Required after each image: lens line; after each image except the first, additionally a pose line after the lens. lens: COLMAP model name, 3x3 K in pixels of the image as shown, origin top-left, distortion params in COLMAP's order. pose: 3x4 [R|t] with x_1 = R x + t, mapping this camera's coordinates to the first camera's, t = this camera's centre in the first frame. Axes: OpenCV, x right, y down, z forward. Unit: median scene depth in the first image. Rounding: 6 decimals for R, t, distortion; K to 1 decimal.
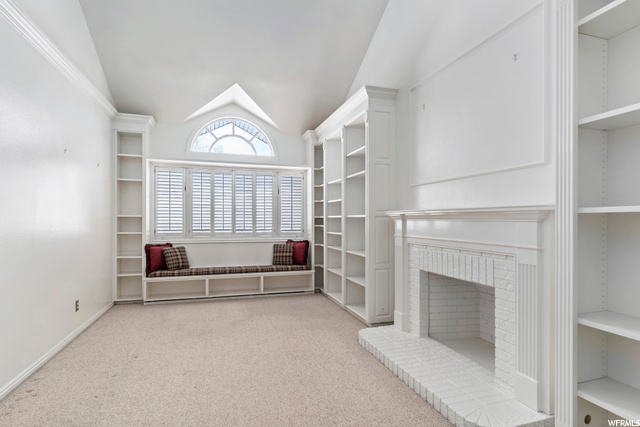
lens RADIAL K [[325.2, 0, 320.0], [0, 325.2, 219.5], [0, 0, 1]] dist [0.000377, -0.000210]
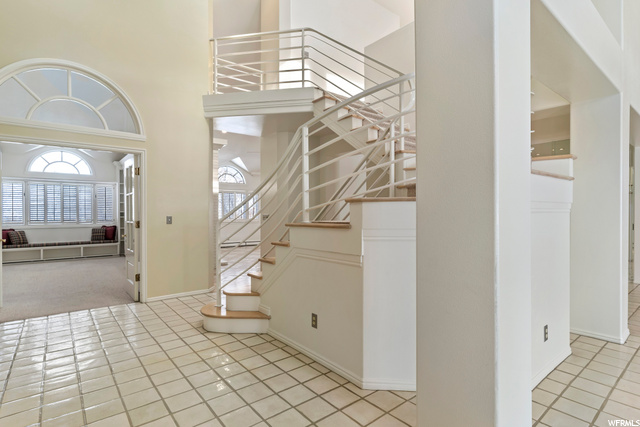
lens RADIAL K [[325.2, 0, 323.1], [0, 325.2, 211.0], [0, 0, 1]] dist [0.000377, -0.000210]
pose [[0.925456, -0.001252, 0.378854, 0.335471], [-0.003562, 0.999922, 0.012006, -0.037865], [-0.378839, -0.012460, 0.925379, -1.025539]]
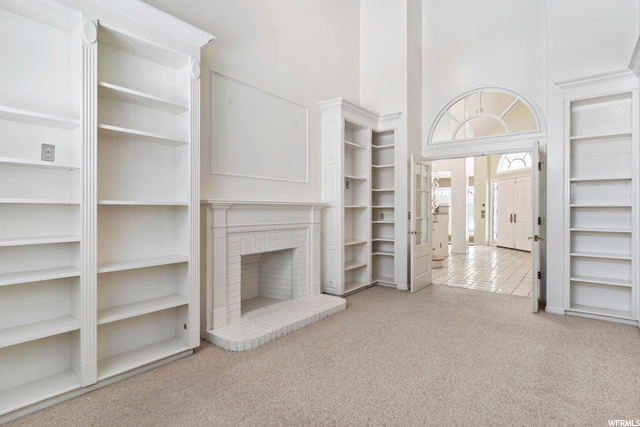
lens RADIAL K [[325.2, 0, 321.6], [0, 325.2, 210.5], [0, 0, 1]] dist [0.000377, -0.000210]
pose [[-0.558099, -0.002282, 0.829771, -0.454236], [-0.004867, 0.999988, -0.000523, 0.002650], [-0.829760, -0.004330, -0.558104, 0.851370]]
